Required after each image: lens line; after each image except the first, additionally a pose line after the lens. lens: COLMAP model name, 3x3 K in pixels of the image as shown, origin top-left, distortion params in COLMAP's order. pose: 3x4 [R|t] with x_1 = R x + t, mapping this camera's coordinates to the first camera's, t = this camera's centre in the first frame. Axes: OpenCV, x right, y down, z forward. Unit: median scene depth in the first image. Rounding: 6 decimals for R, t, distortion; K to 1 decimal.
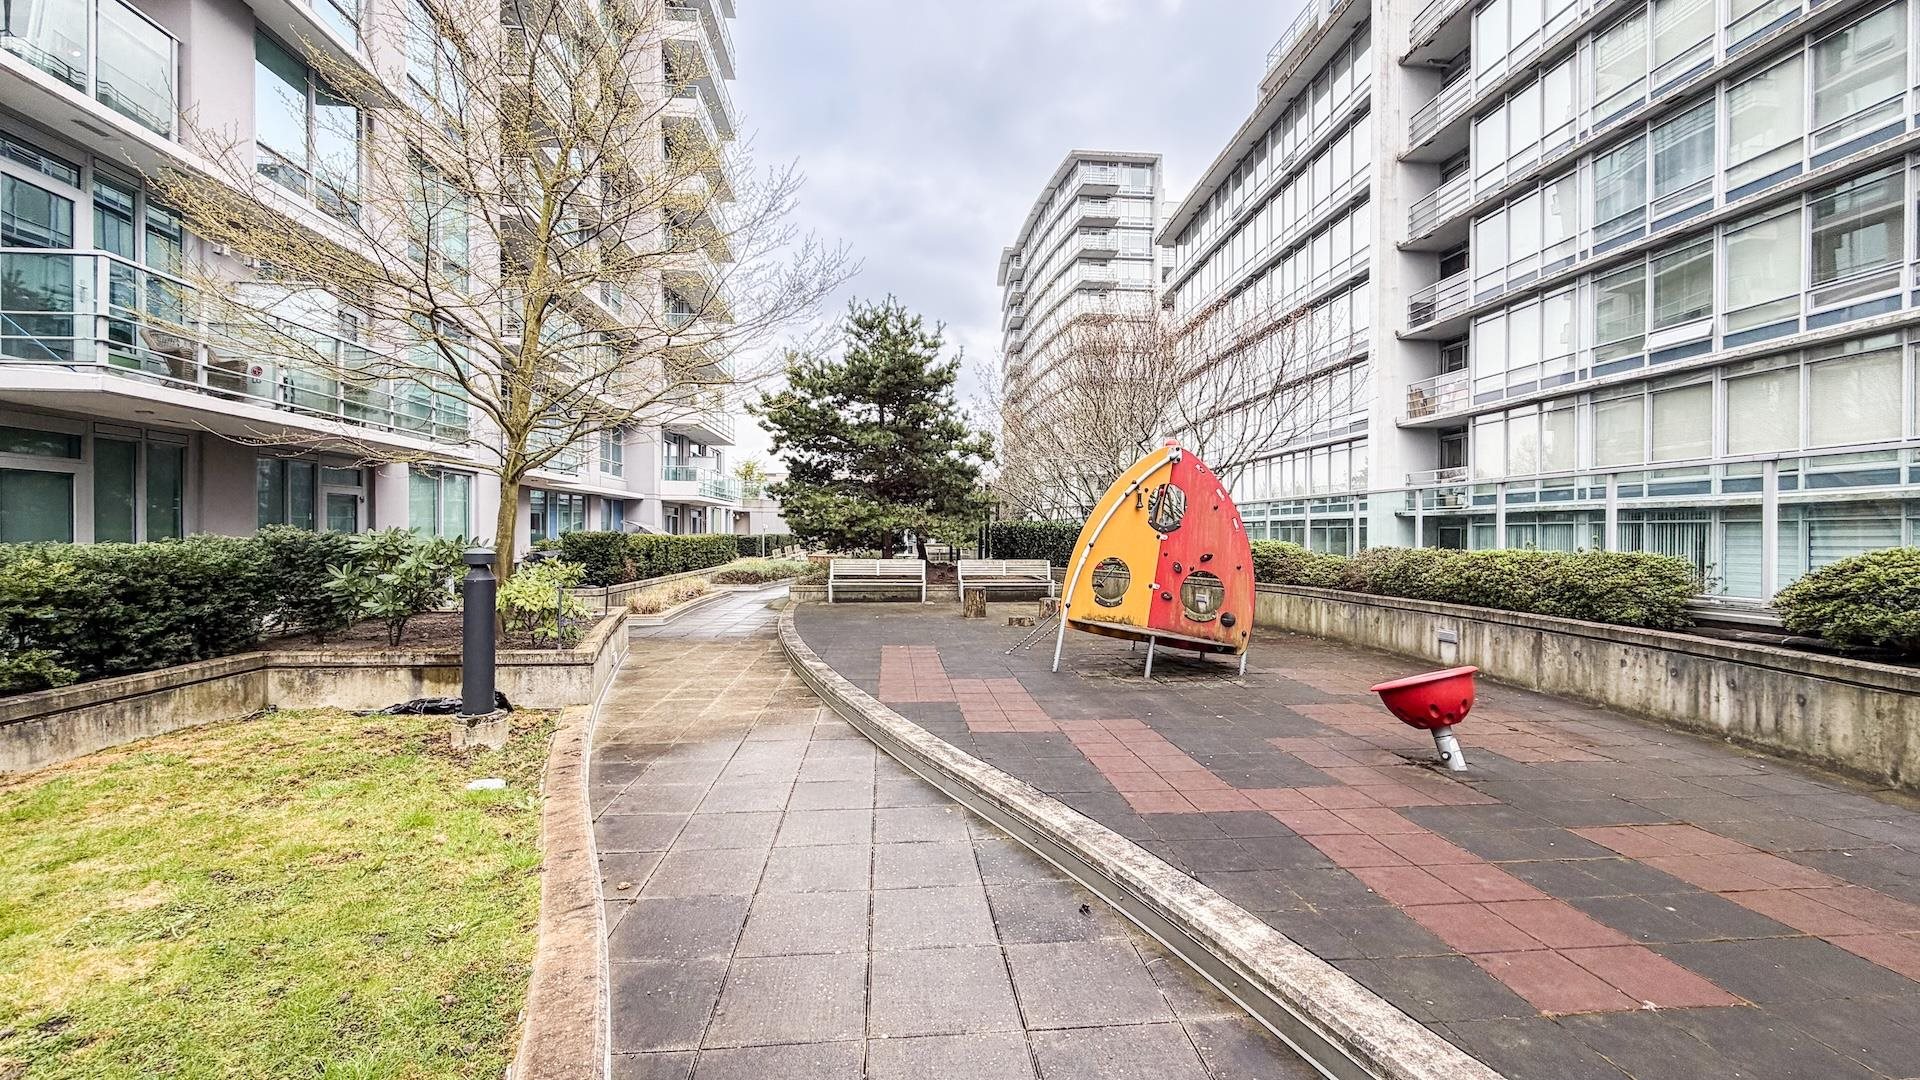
lens RADIAL K [[764.7, 0, 960.0], [0, 764.7, 540.0], [0, 0, 1]] dist [-0.000452, 0.000215]
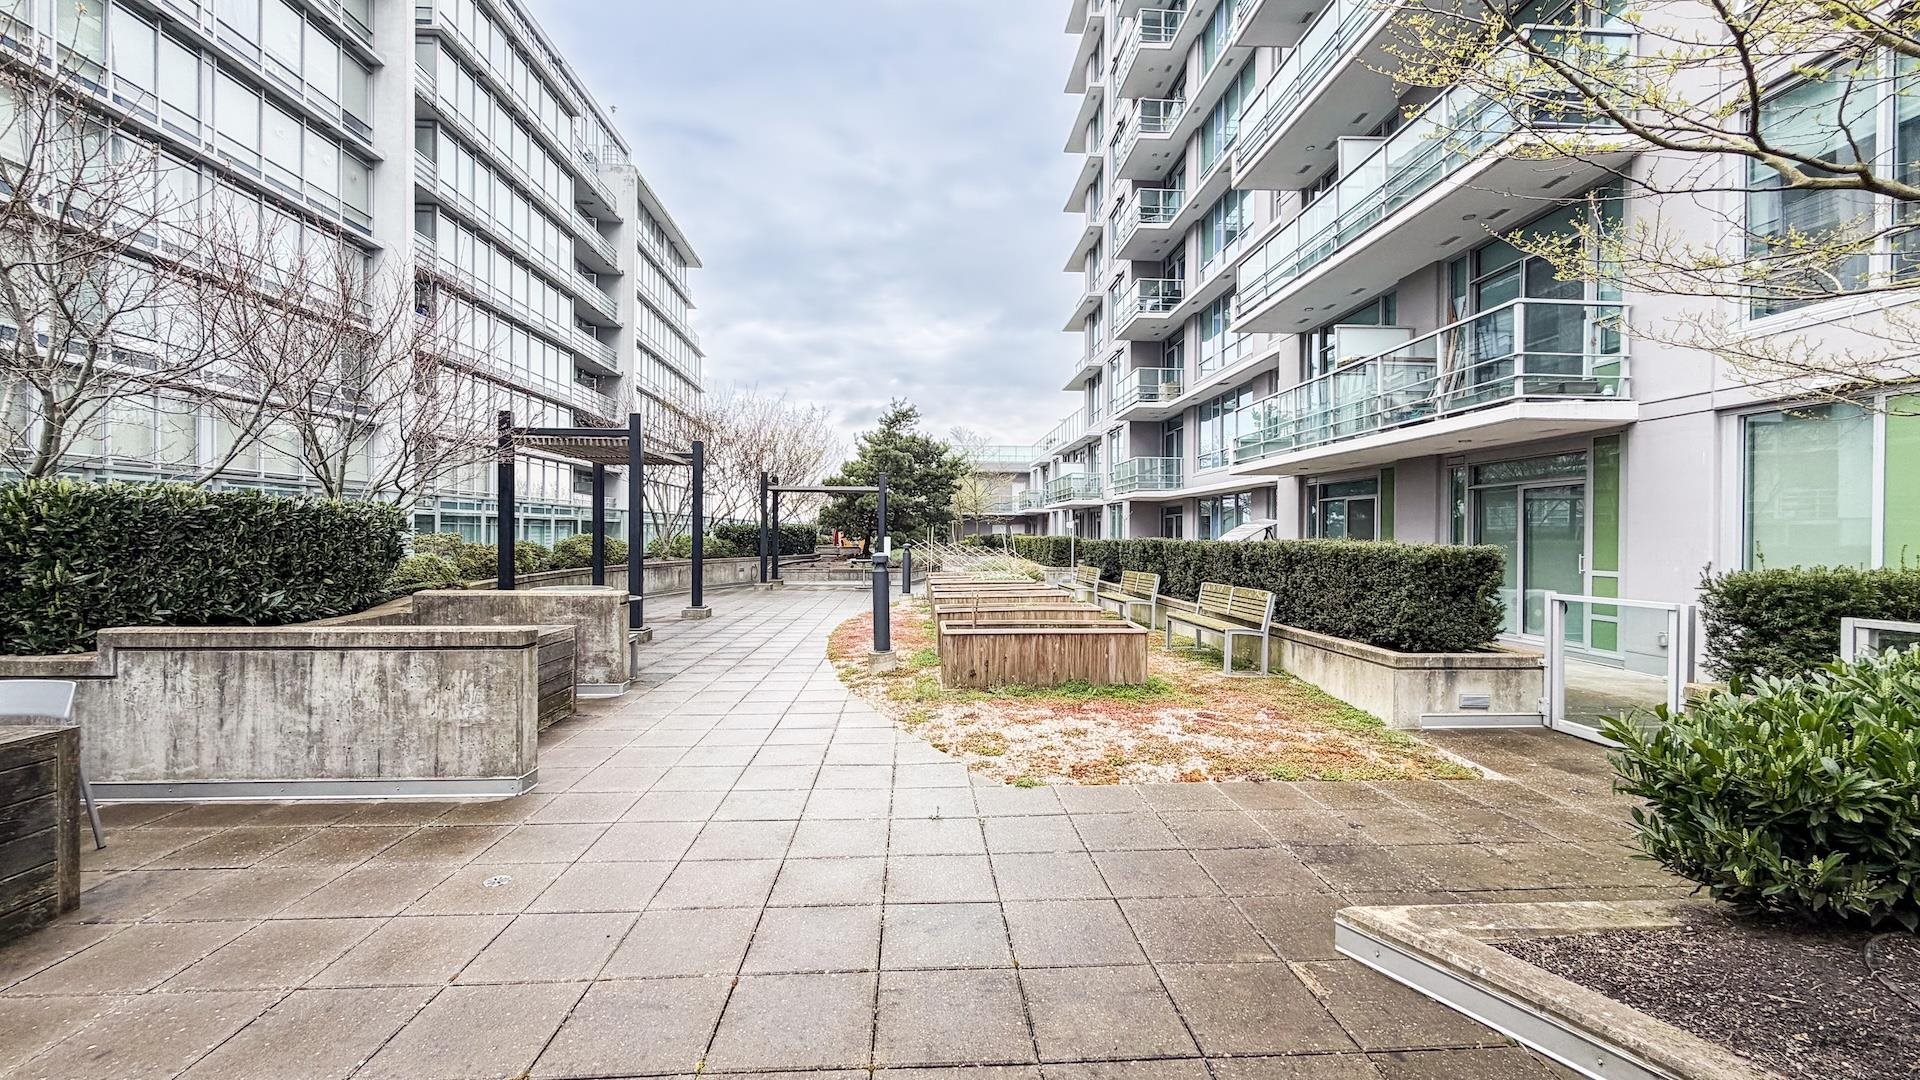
lens RADIAL K [[764.7, 0, 960.0], [0, 764.7, 540.0], [0, 0, 1]] dist [-0.000452, 0.000215]
pose [[-0.999295, -0.005510, 0.037130, -0.283808], [-0.005114, 0.999929, 0.010748, -0.009739], [-0.037187, 0.010551, -0.999253, 2.441153]]
